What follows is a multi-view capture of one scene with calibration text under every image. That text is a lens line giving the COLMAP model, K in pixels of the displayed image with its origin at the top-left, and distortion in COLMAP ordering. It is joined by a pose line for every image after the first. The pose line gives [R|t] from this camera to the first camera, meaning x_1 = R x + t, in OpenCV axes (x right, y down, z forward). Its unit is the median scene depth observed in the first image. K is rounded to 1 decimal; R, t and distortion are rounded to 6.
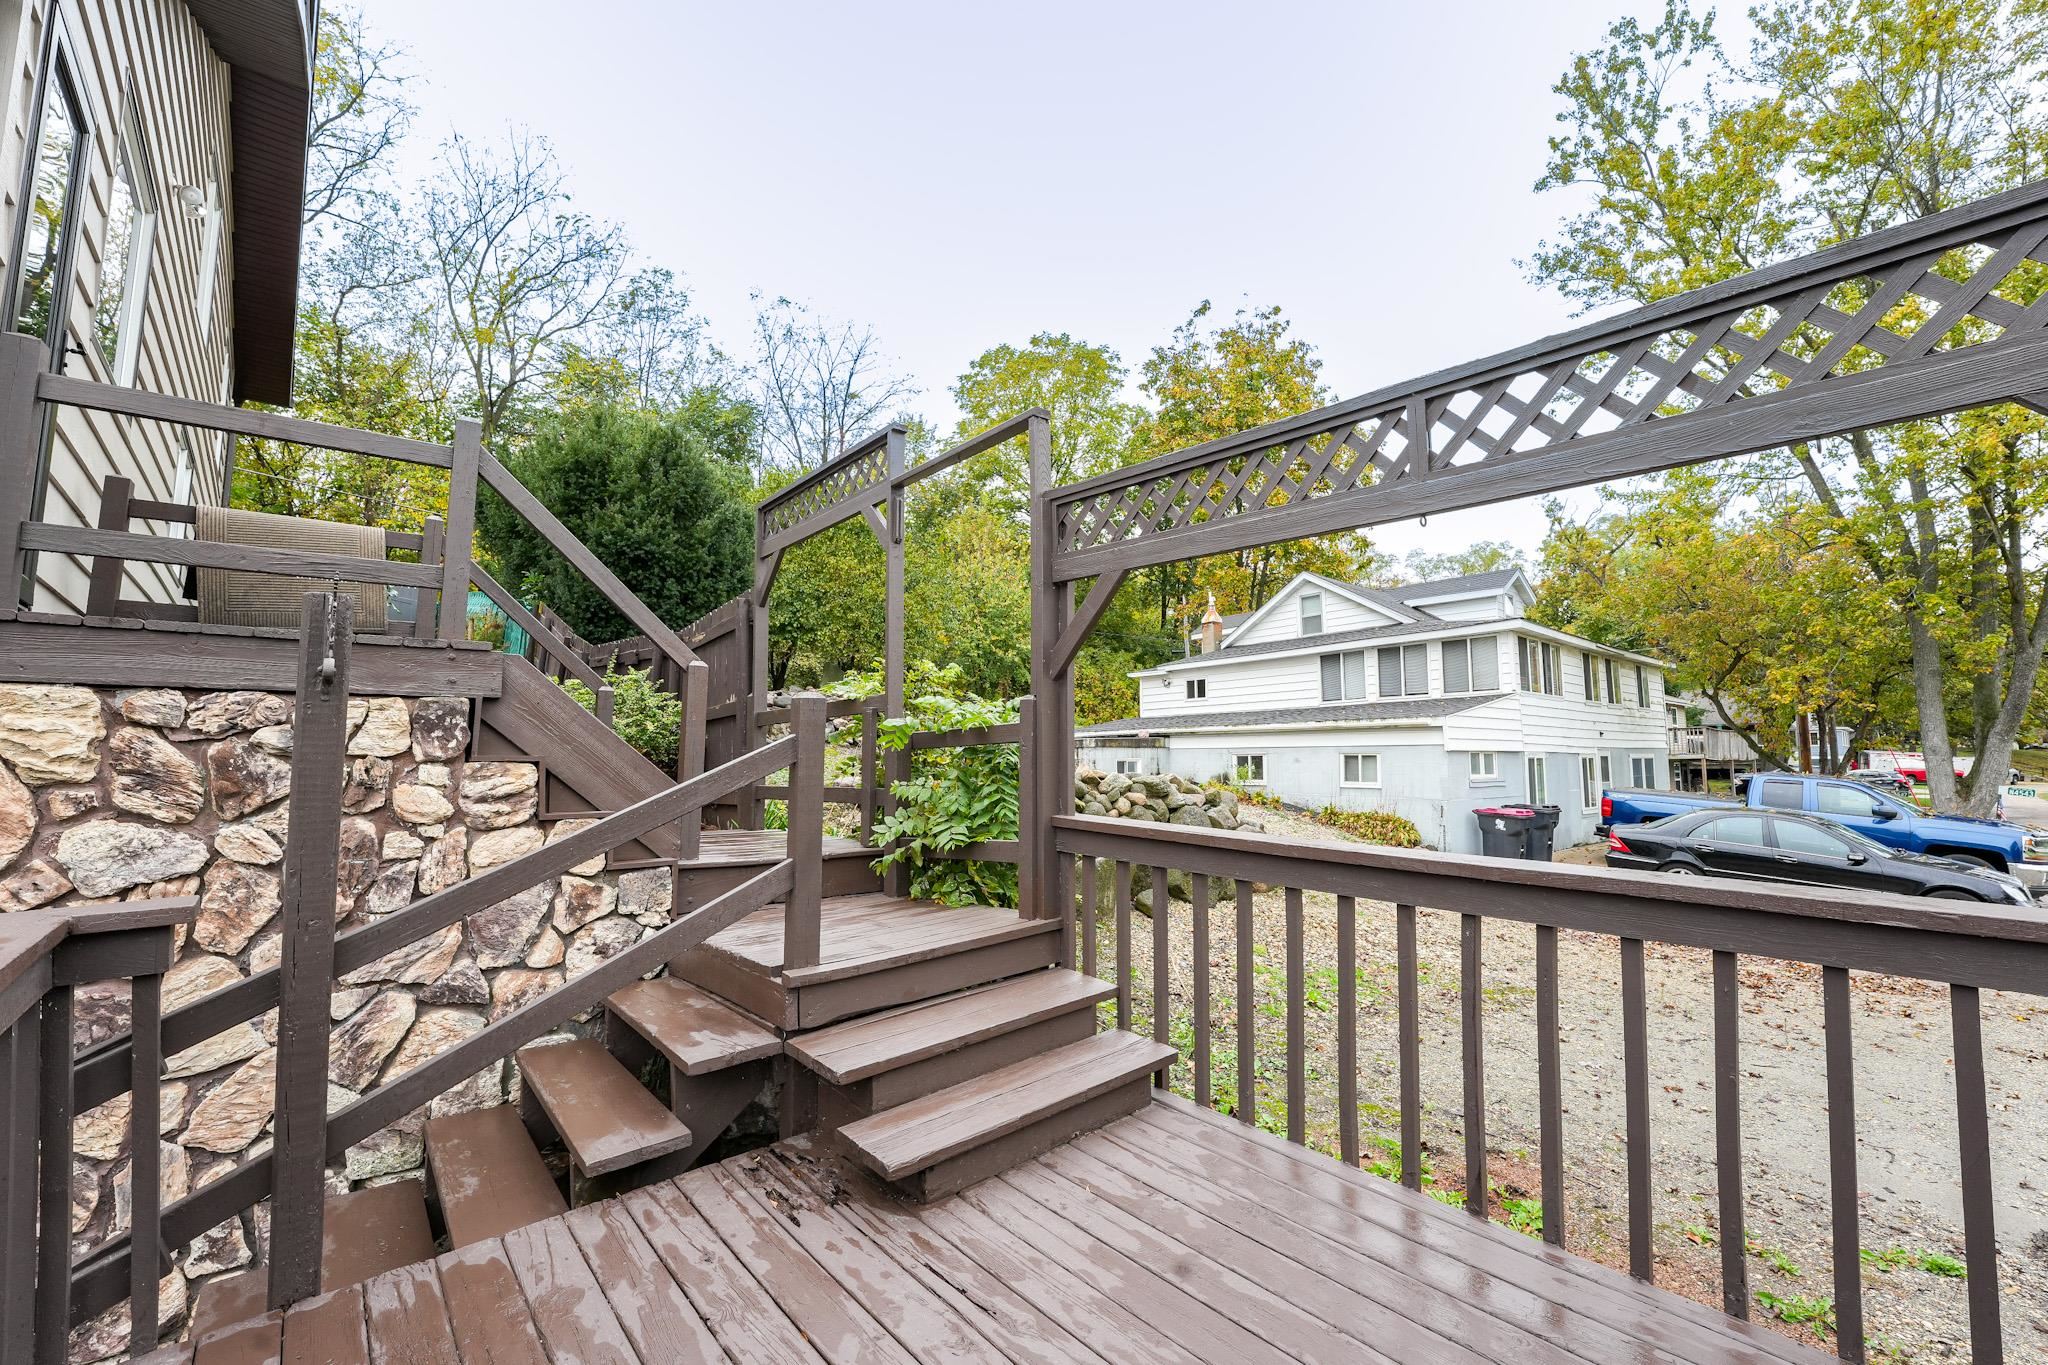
lens RADIAL K [[818.9, 0, 1001.8], [0, 818.9, 677.3], [0, 0, 1]] dist [-0.025260, 0.000532]
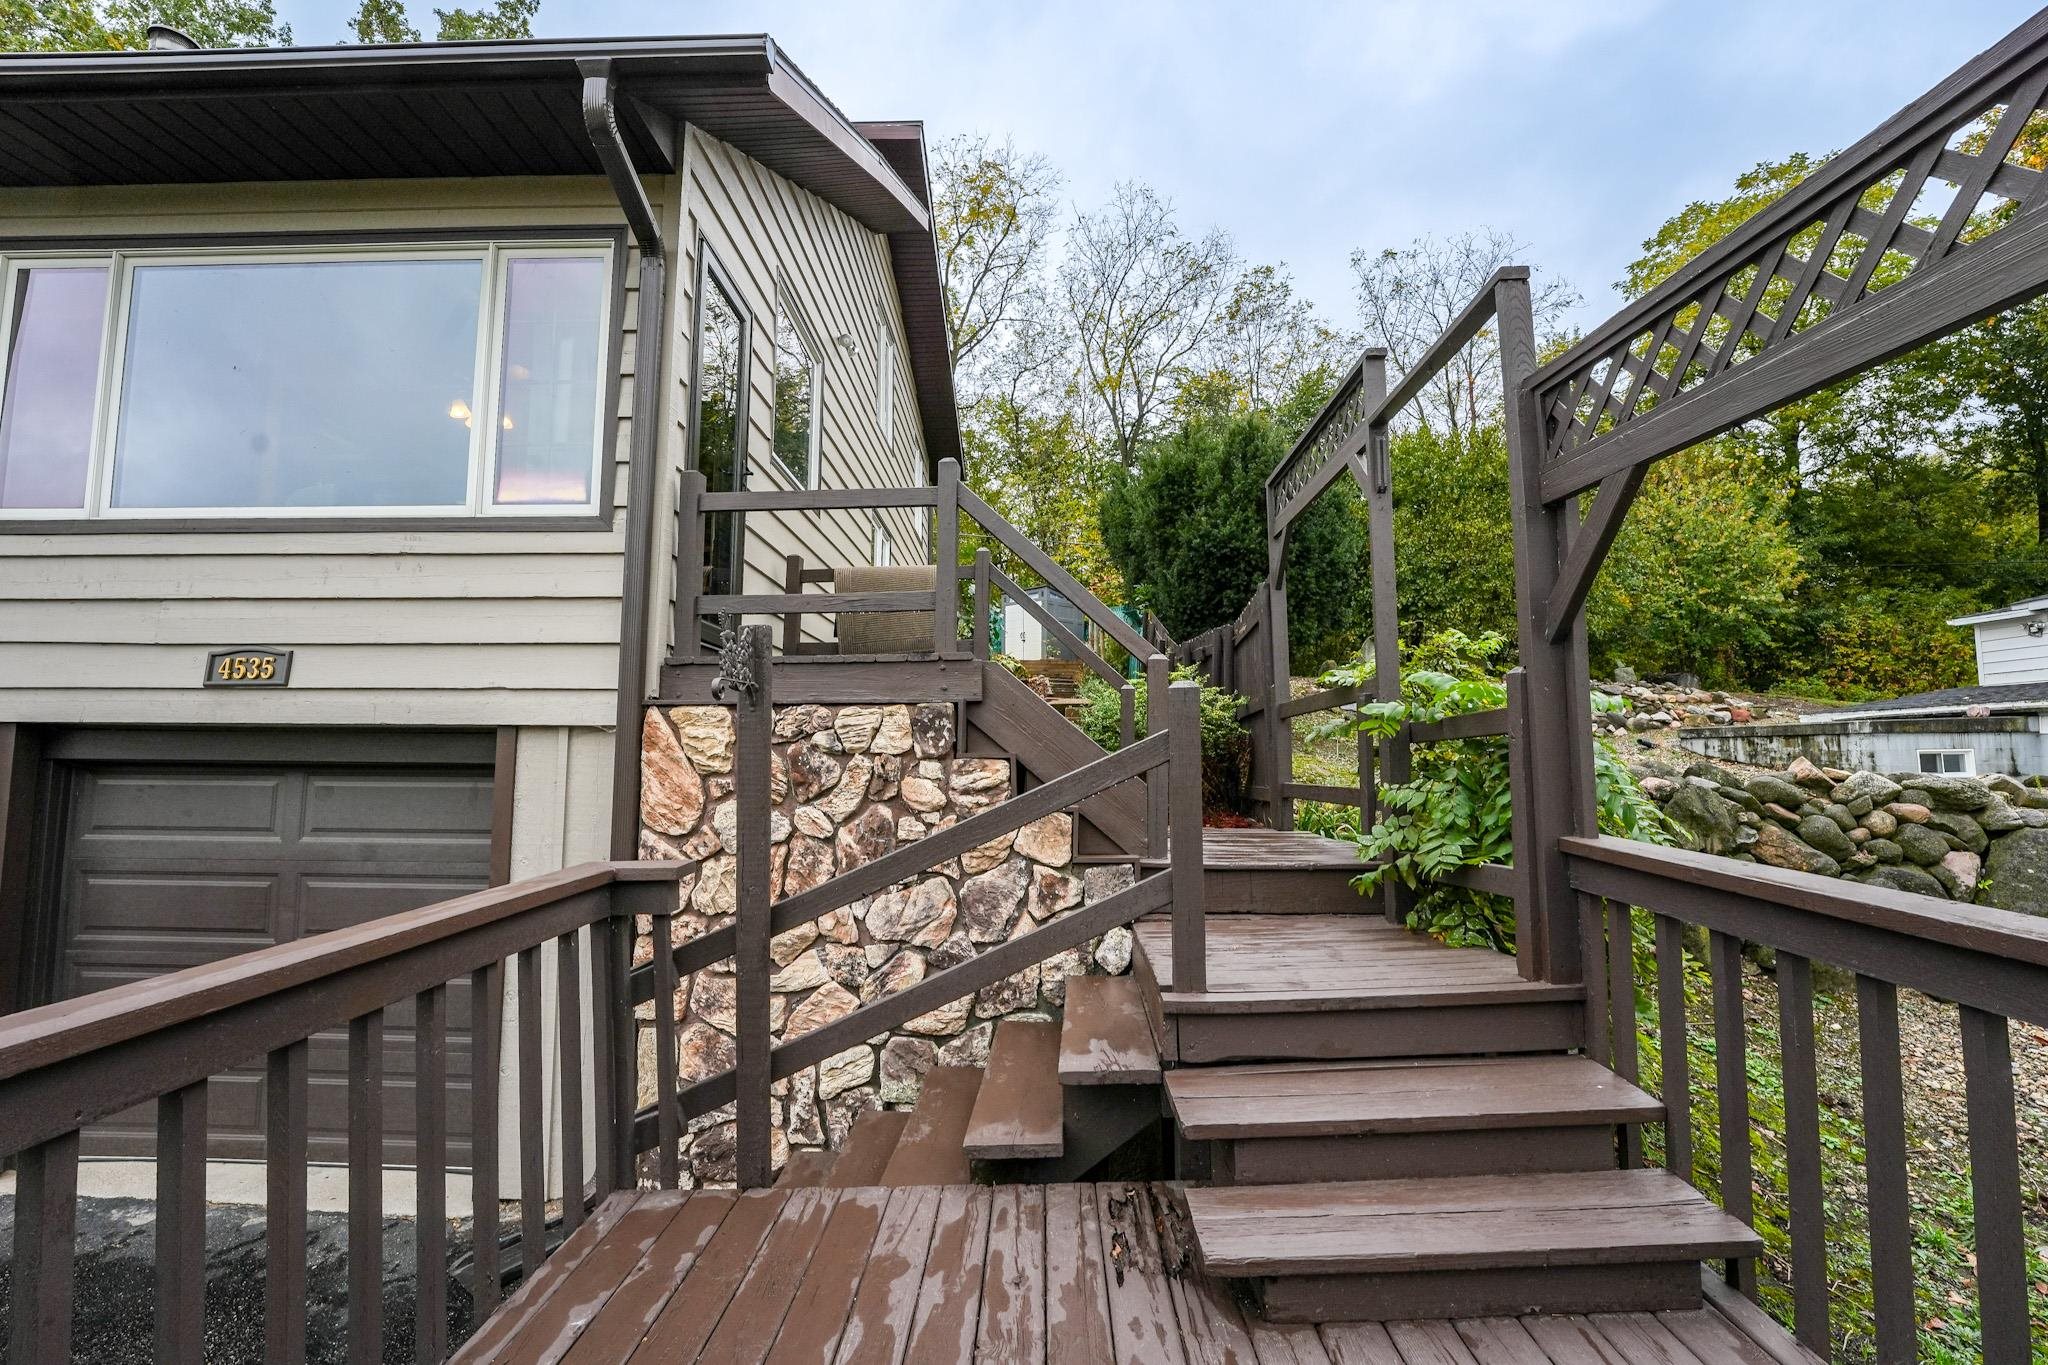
lens RADIAL K [[838.5, 0, 1036.1], [0, 838.5, 681.0], [0, 0, 1]] dist [-0.029457, 0.003754]
pose [[0.753675, -0.056087, -0.654850, 0.088535], [0.065800, 0.997785, -0.009729, 0.006315], [0.653945, -0.035757, 0.755696, 0.080821]]
